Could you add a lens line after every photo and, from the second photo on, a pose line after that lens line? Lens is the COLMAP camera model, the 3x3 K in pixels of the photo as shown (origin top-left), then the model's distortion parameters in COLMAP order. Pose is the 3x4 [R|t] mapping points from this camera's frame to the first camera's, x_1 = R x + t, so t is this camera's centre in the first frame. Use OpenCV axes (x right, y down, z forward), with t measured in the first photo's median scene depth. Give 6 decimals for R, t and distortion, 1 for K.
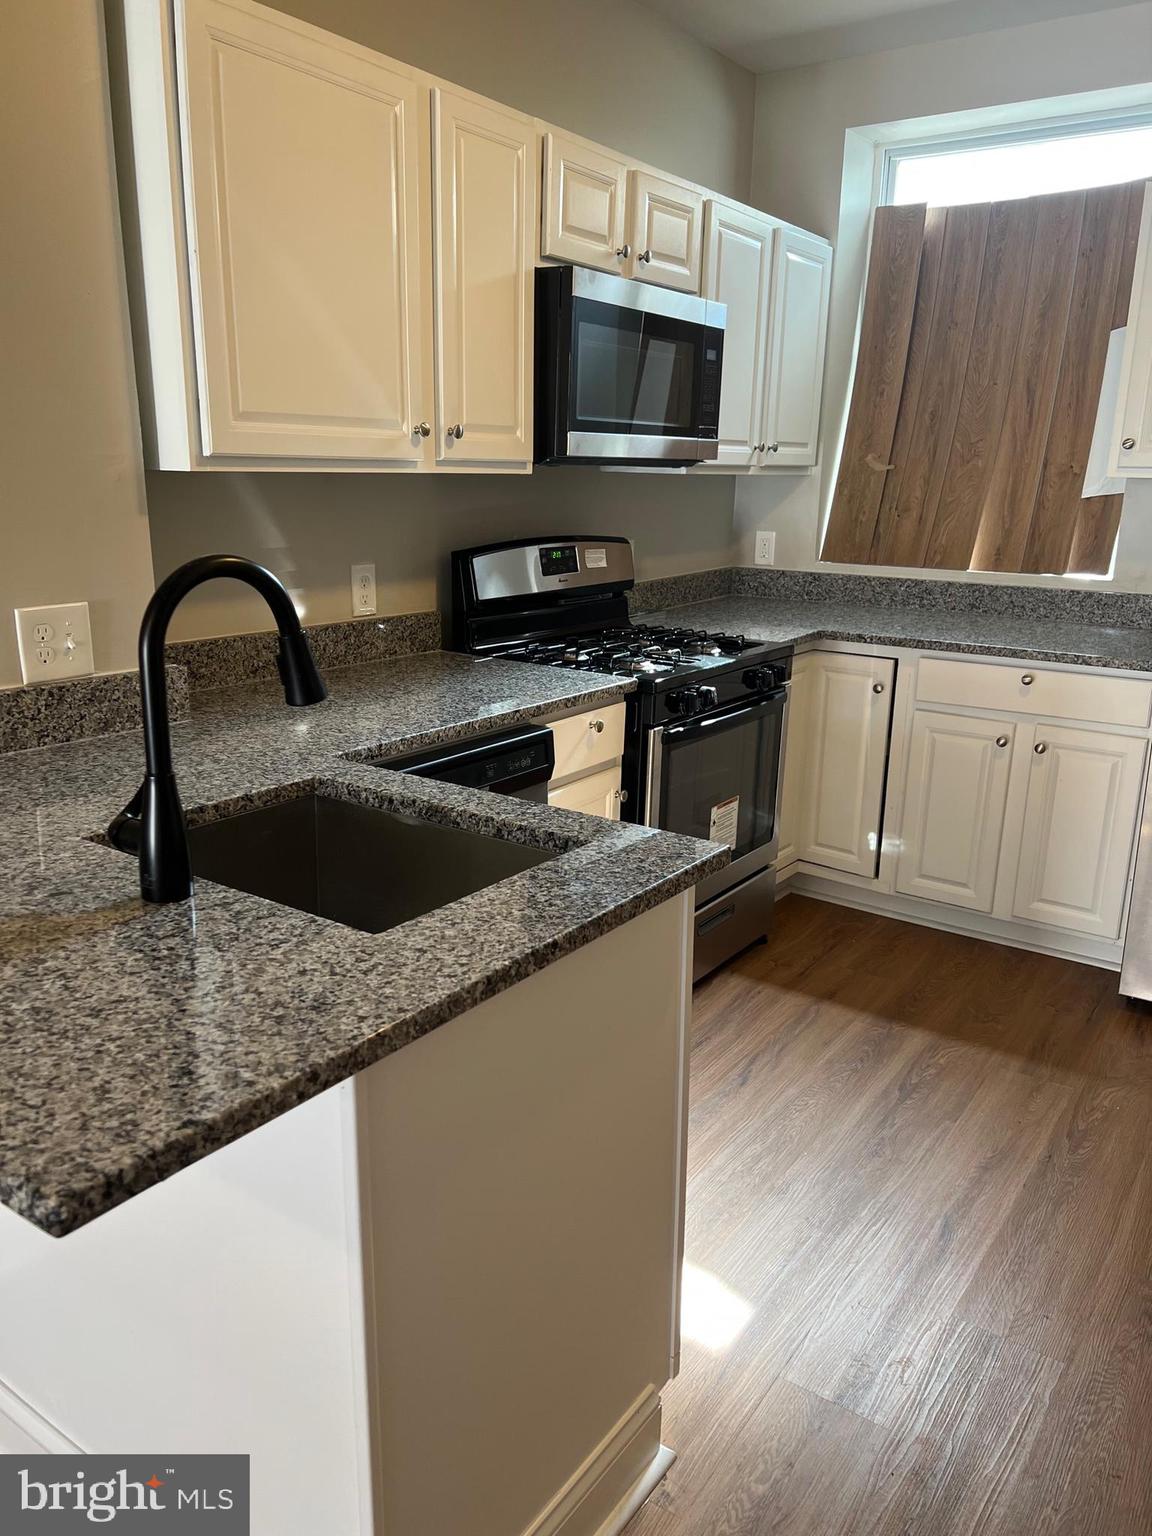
lens RADIAL K [[1156.3, 0, 568.7], [0, 1156.3, 766.3], [0, 0, 1]] dist [0.102953, -0.169431]
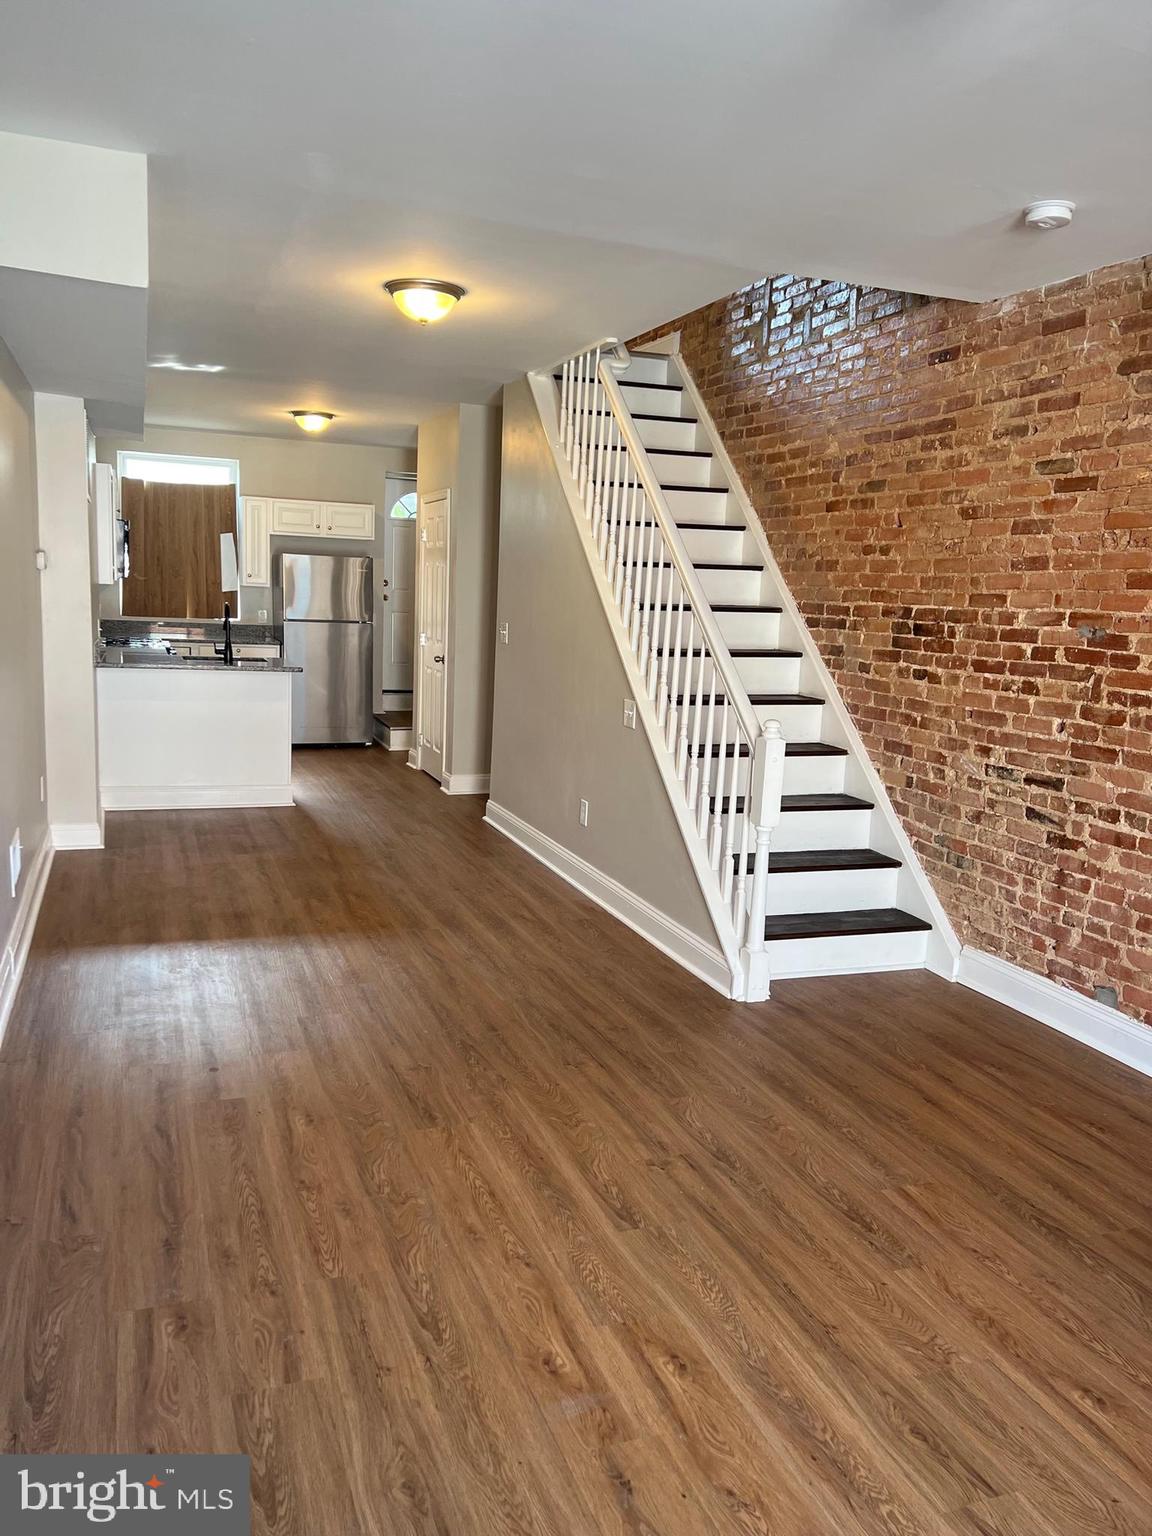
lens RADIAL K [[1161.0, 0, 576.0], [0, 1161.0, 768.0], [0, 0, 1]] dist [0.060724, -0.054529]
pose [[0.561053, -0.115467, 0.819687, -1.821346], [0.173407, 0.984647, 0.020012, 0.352748], [-0.809413, 0.130912, 0.572461, -1.569903]]
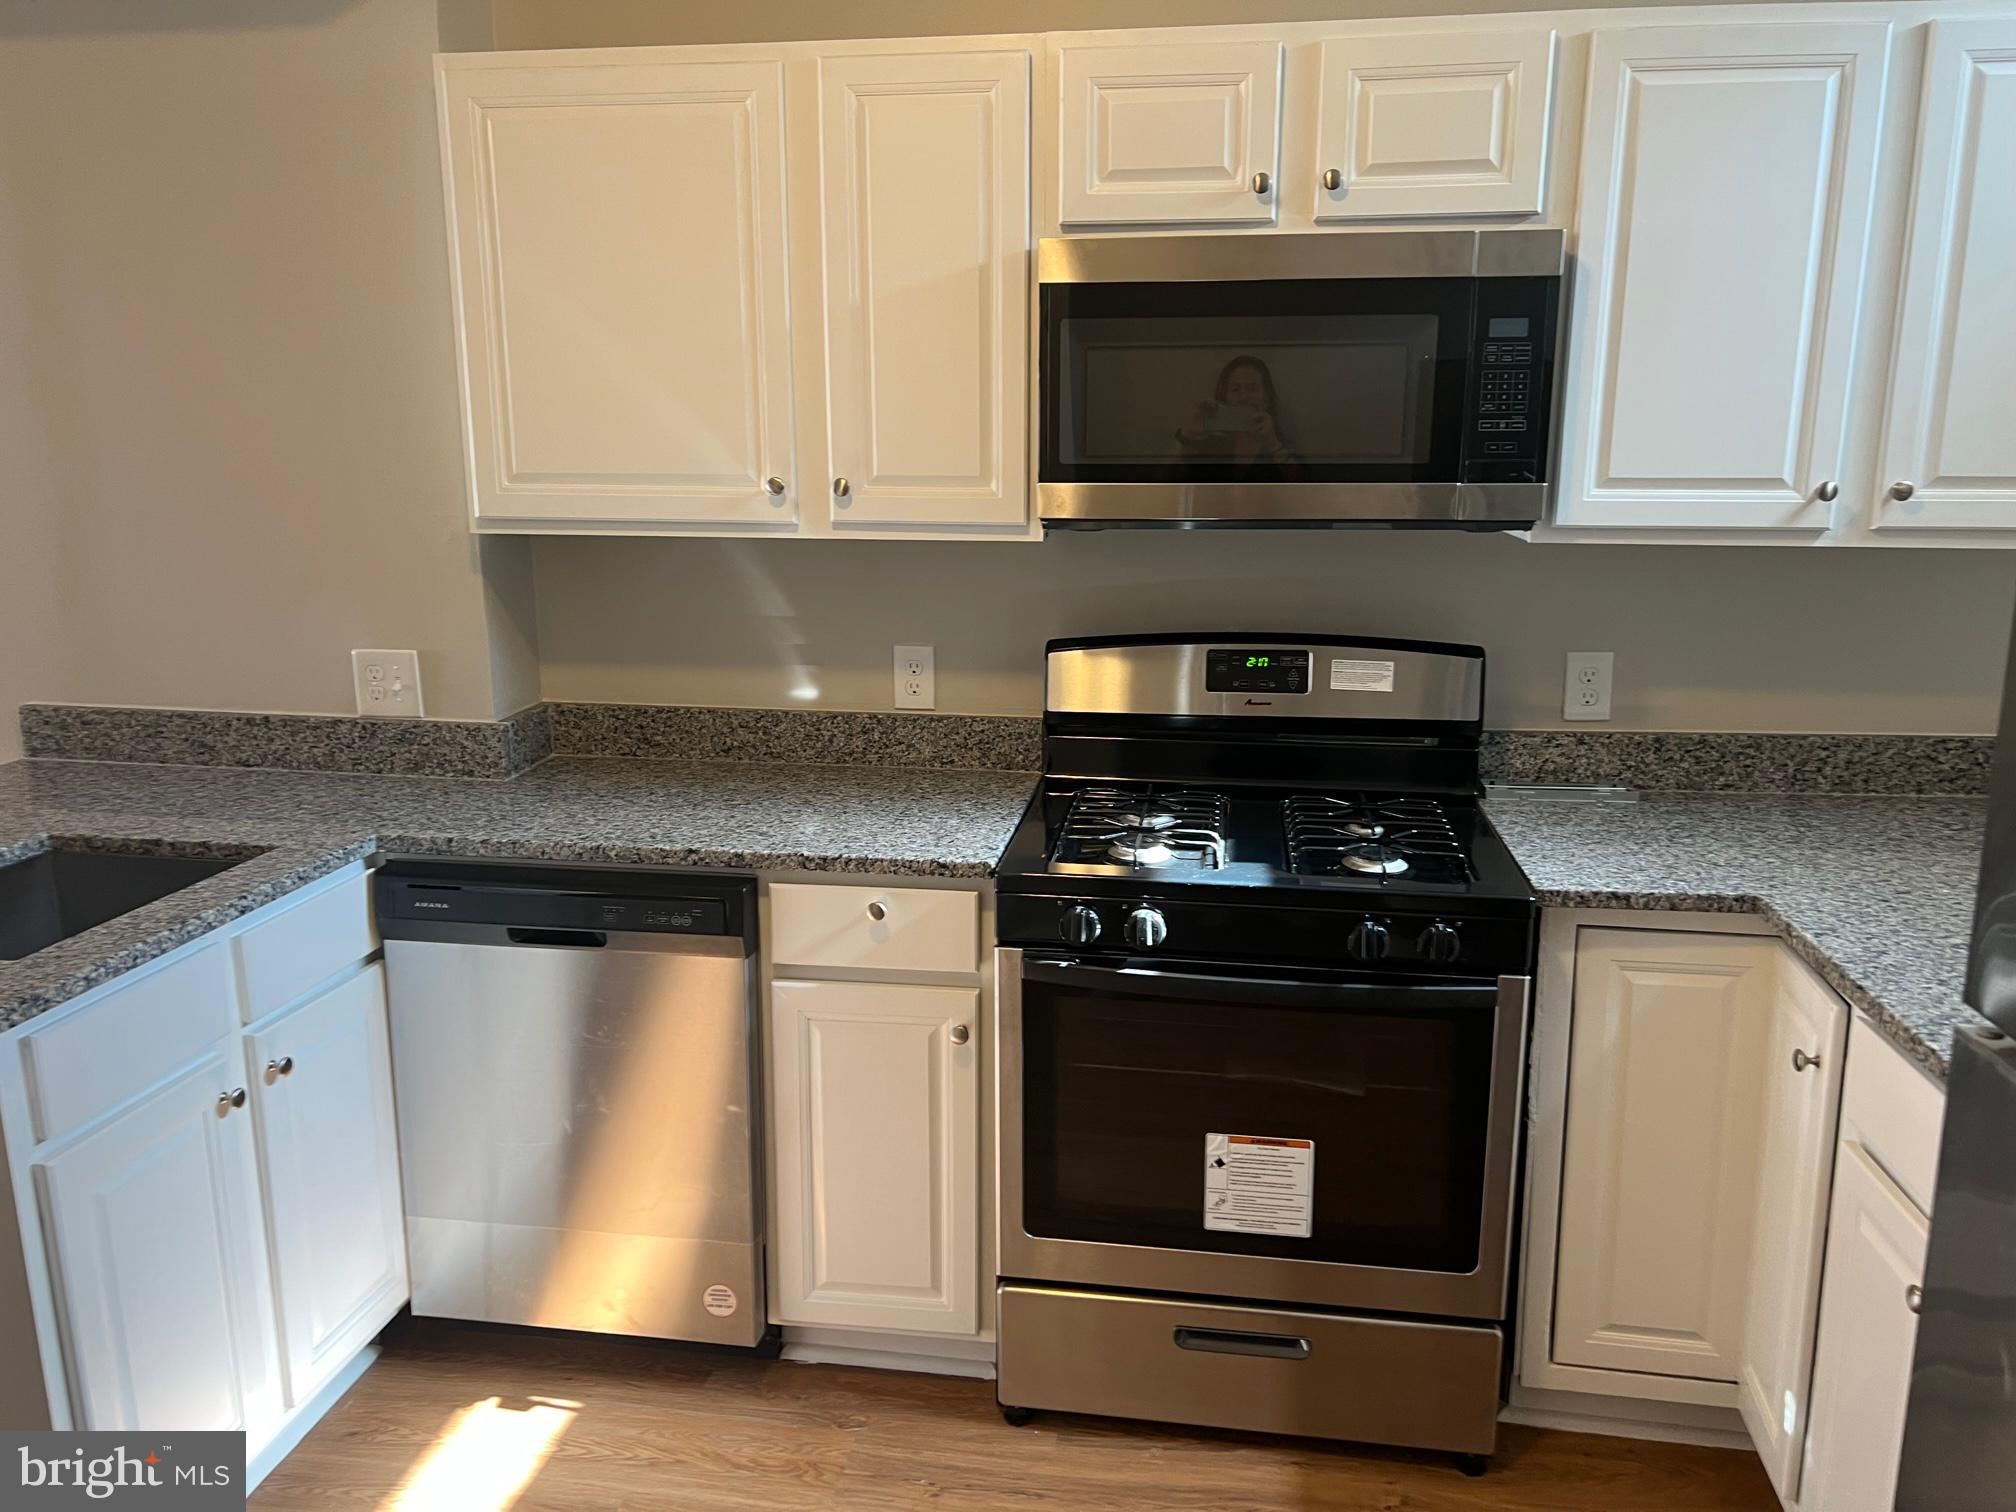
lens RADIAL K [[1517.7, 0, 1008.0], [0, 1517.7, 756.0], [0, 0, 1]] dist [0.102953, -0.169431]
pose [[0.446094, 0.169232, -0.878840, 0.737366], [-0.218846, 0.972777, 0.076236, -0.185816], [0.867817, 0.158322, 0.470986, 0.563356]]
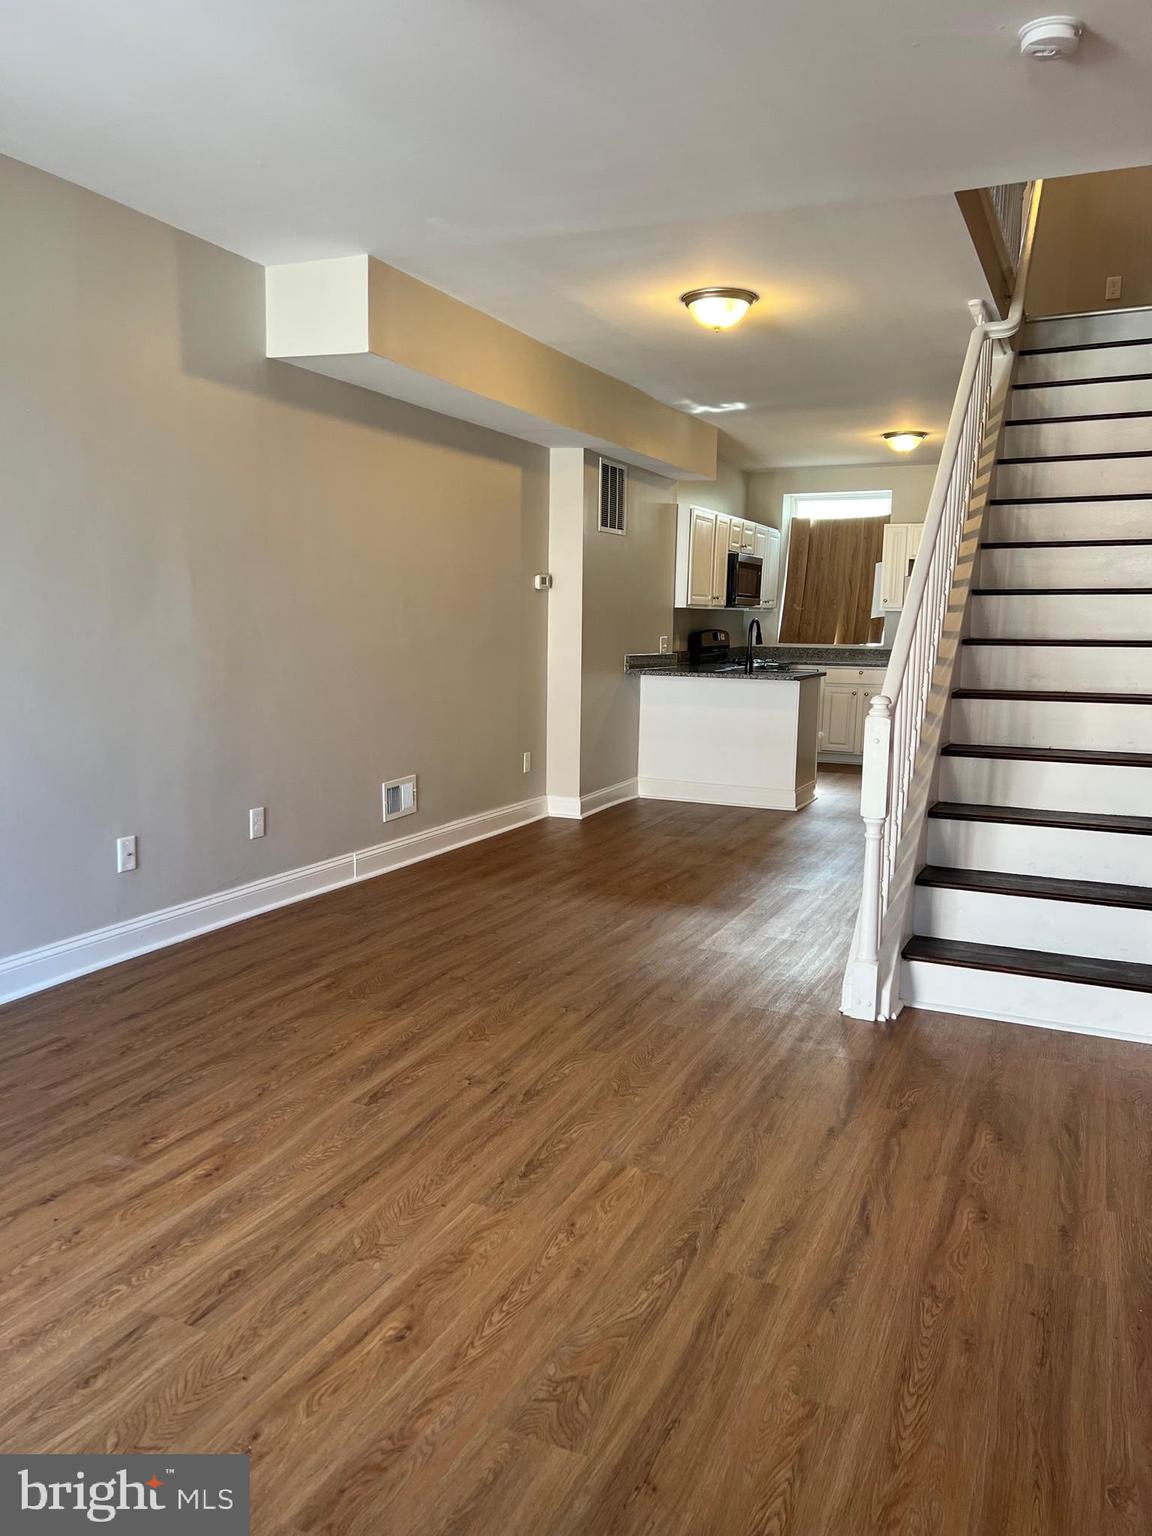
lens RADIAL K [[1156.3, 0, 568.7], [0, 1156.3, 766.3], [0, 0, 1]] dist [0.102953, -0.169431]
pose [[0.983697, -0.022502, 0.178418, -1.061914], [0.044376, 0.991833, -0.119575, 0.576545], [-0.174271, 0.125543, 0.976662, -2.124123]]
